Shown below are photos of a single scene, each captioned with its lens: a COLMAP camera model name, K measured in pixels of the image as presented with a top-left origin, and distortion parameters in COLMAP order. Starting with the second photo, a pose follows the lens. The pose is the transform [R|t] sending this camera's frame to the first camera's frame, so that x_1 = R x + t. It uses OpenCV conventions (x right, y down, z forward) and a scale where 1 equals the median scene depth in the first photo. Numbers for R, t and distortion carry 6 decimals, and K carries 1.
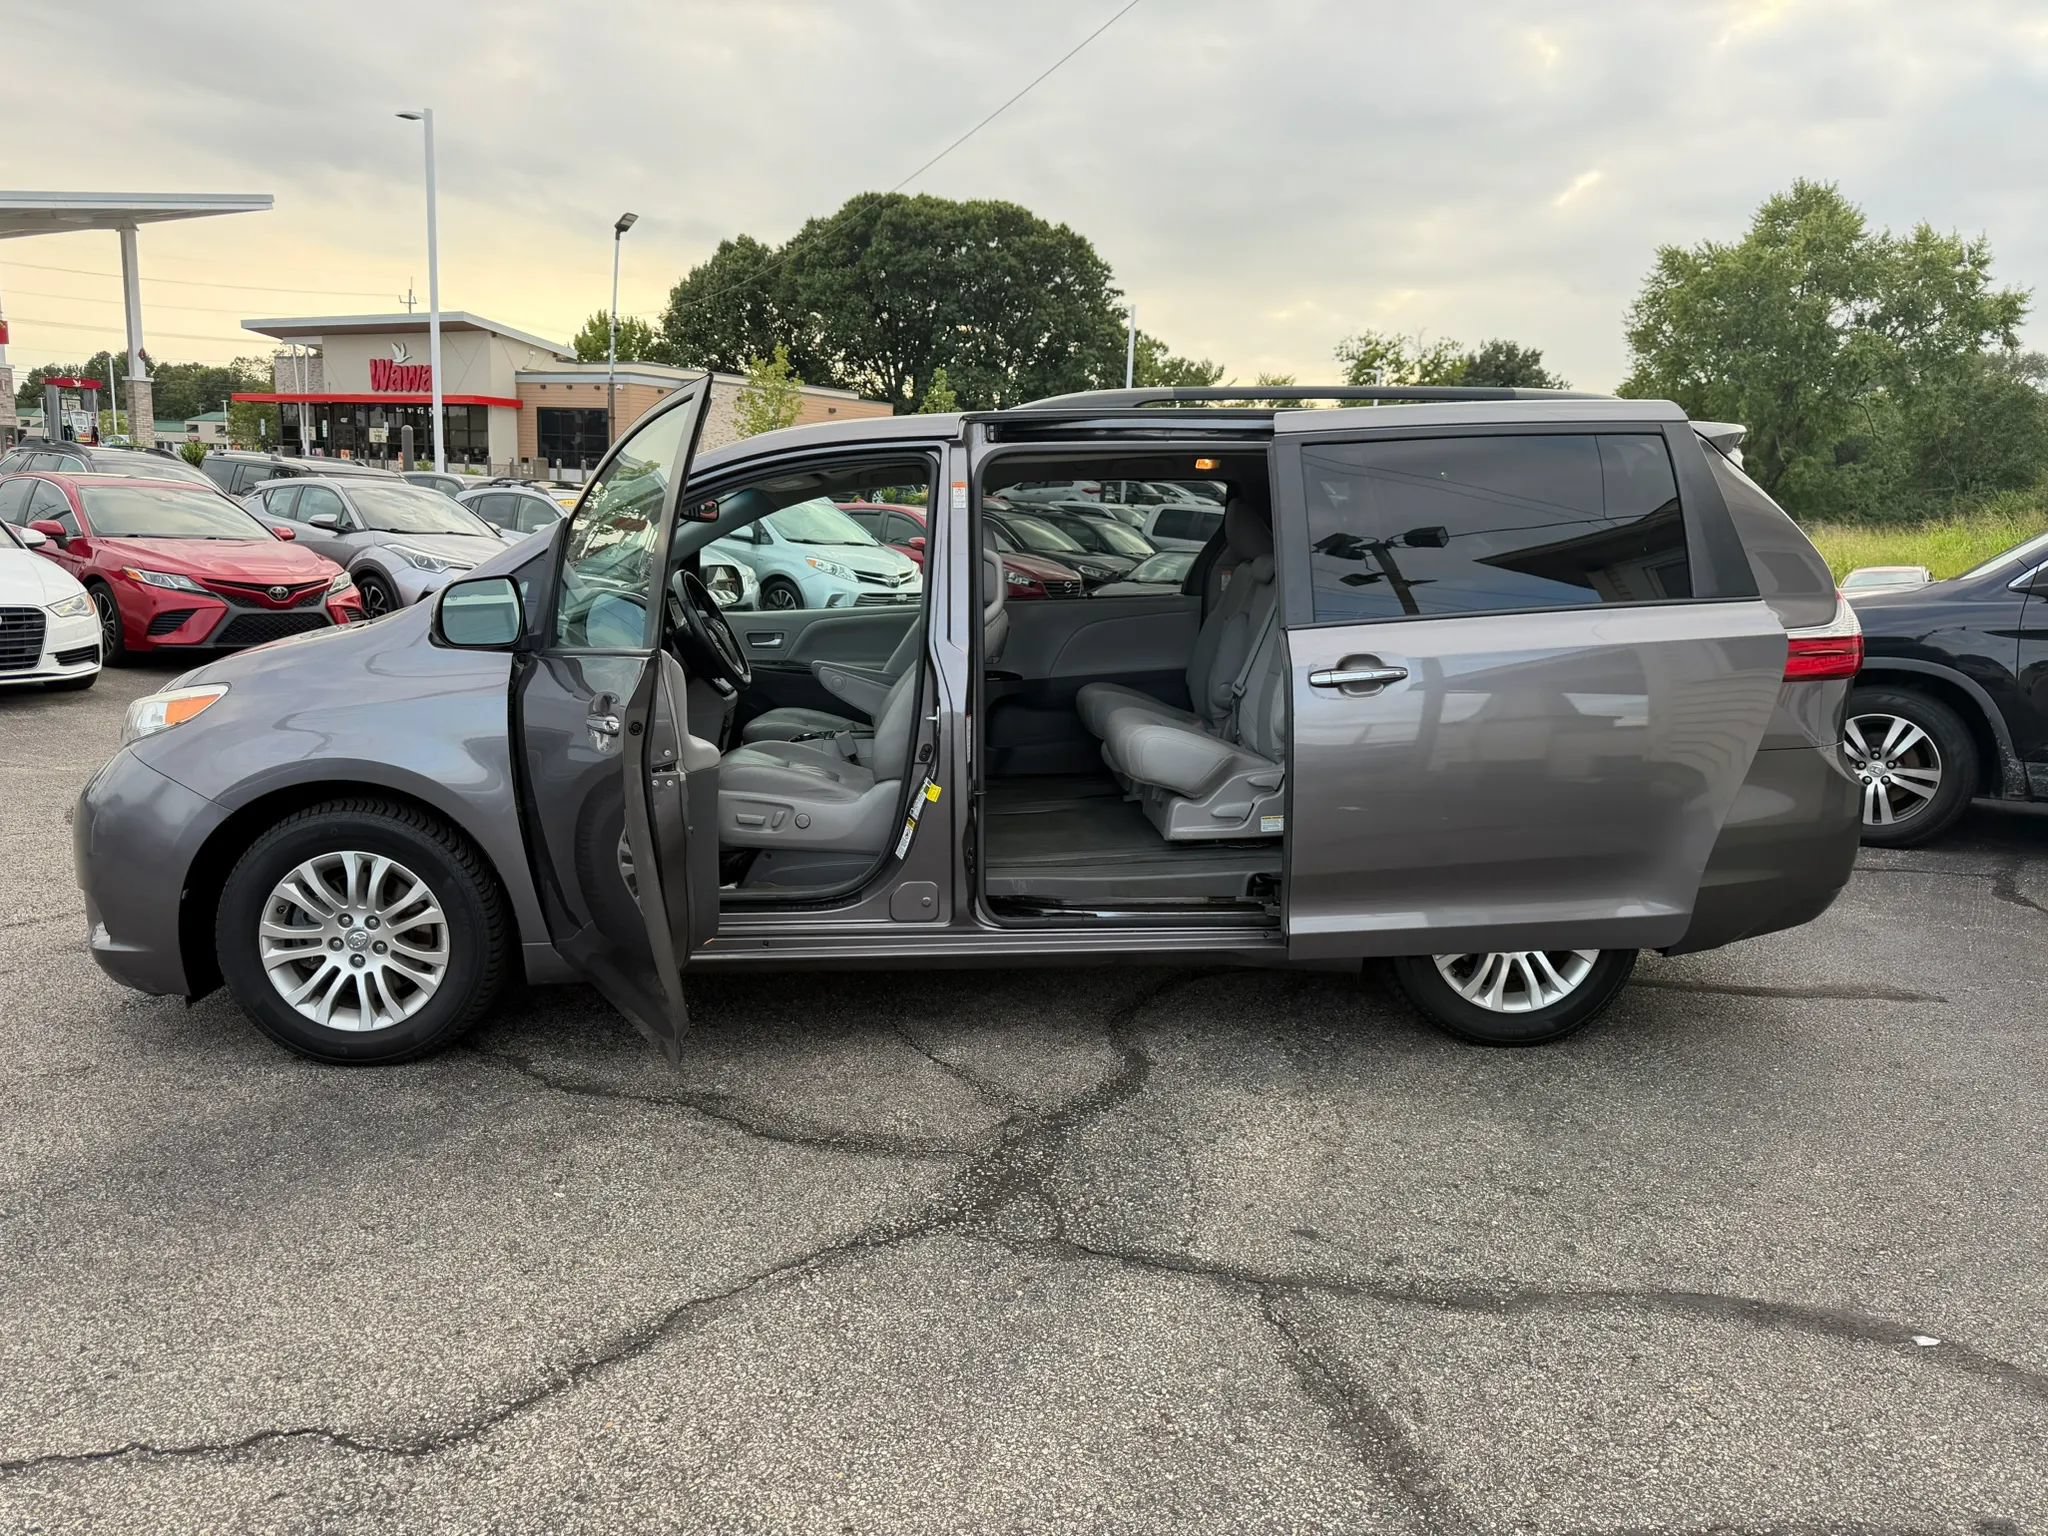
lens RADIAL K [[1433.6, 0, 1007.2], [0, 1433.6, 759.4], [0, 0, 1]] dist [0.006915, -0.008090]
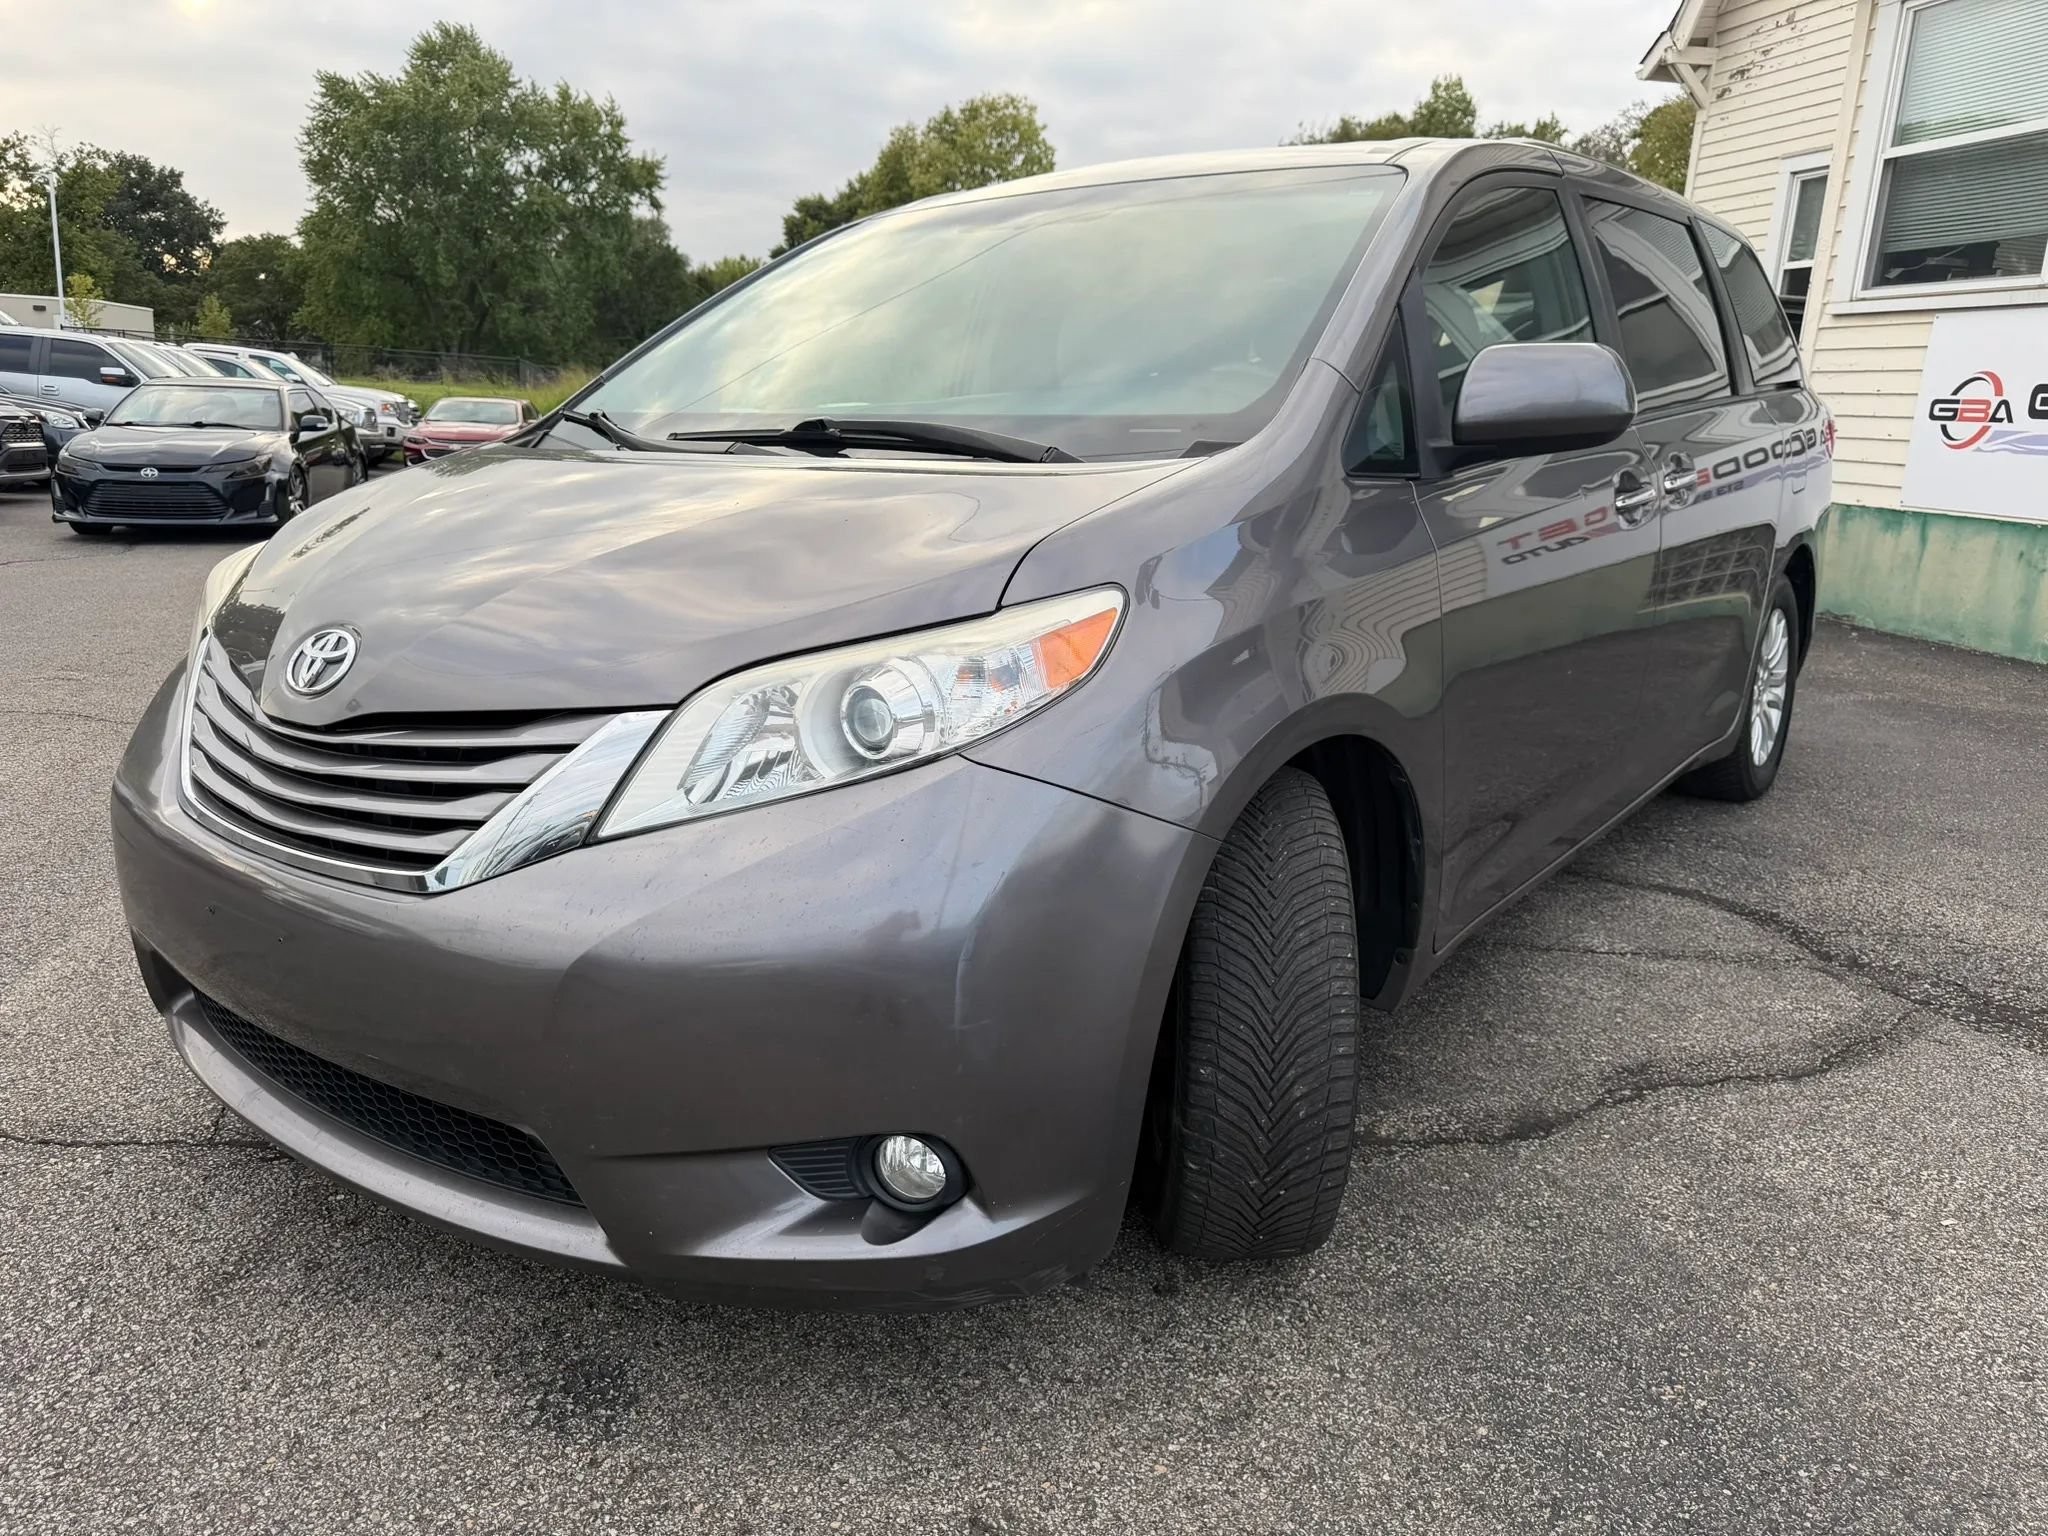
lens RADIAL K [[1458.4, 0, 971.6], [0, 1458.4, 769.3], [0, 0, 1]] dist [0.003392, -0.001760]
pose [[0.671253, -0.193047, 0.715648, -0.911555], [0.117952, 0.981006, 0.153993, -0.076418], [-0.731783, -0.018956, 0.681274, 0.697578]]
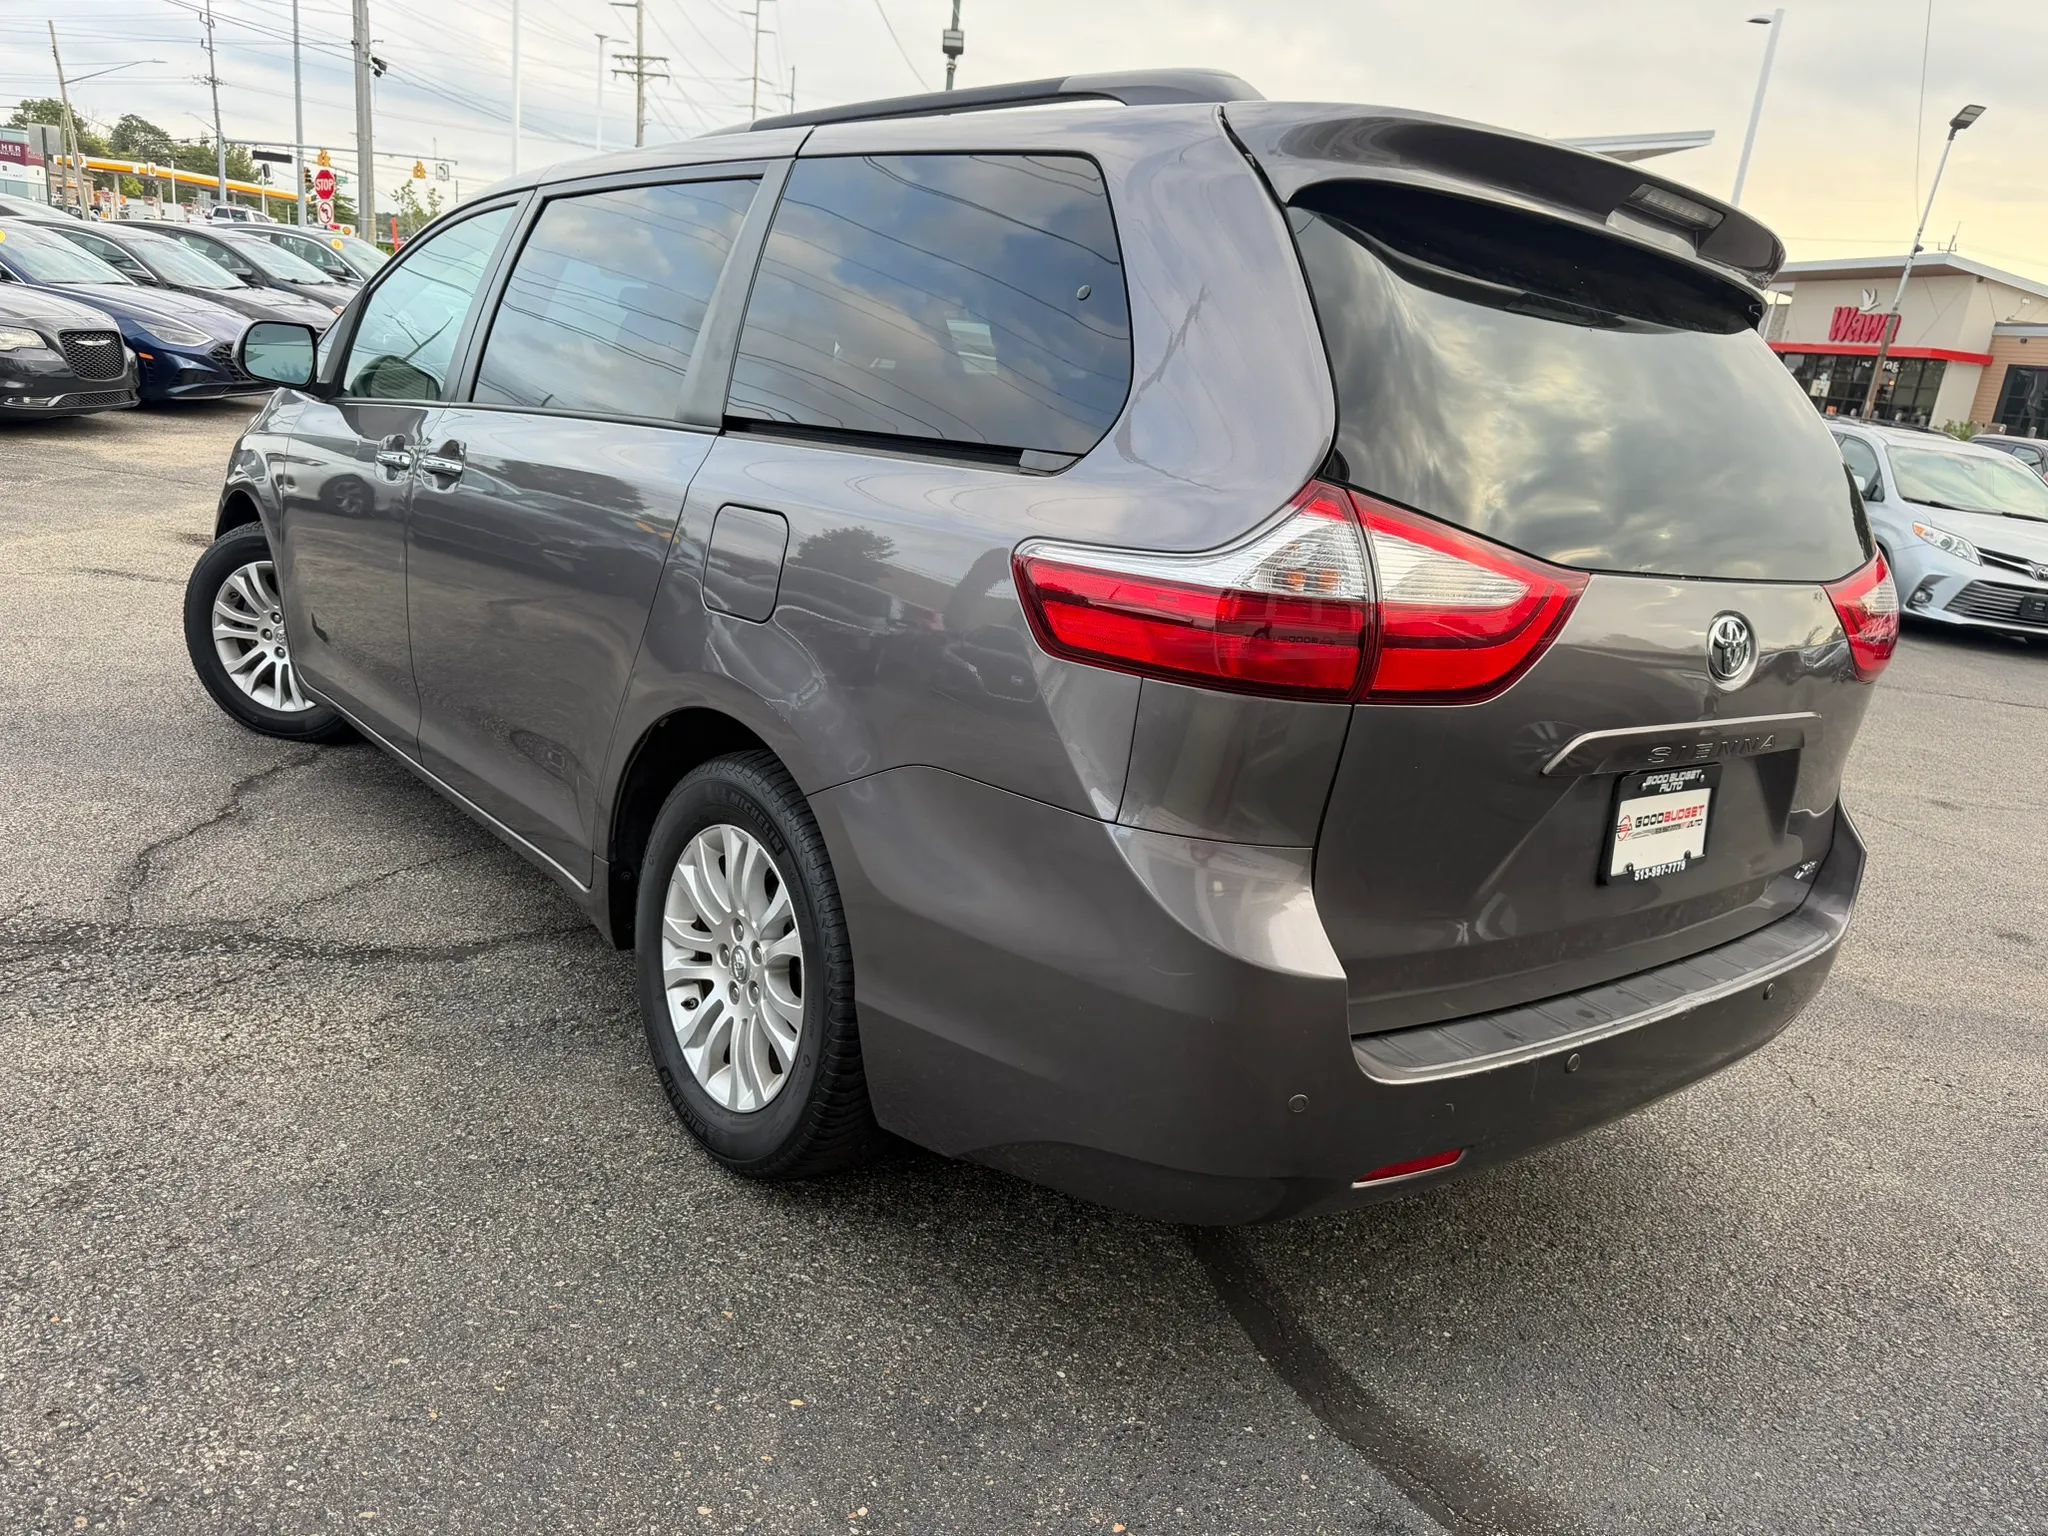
lens RADIAL K [[1448.3, 0, 1024.9], [0, 1448.3, 755.7], [0, 0, 1]] dist [0.007639, -0.009617]
pose [[0.602202, 0.247053, -0.759156, 0.905471], [-0.227551, 0.964585, 0.133401, -0.086953], [0.765228, 0.092412, 0.637092, 0.708299]]
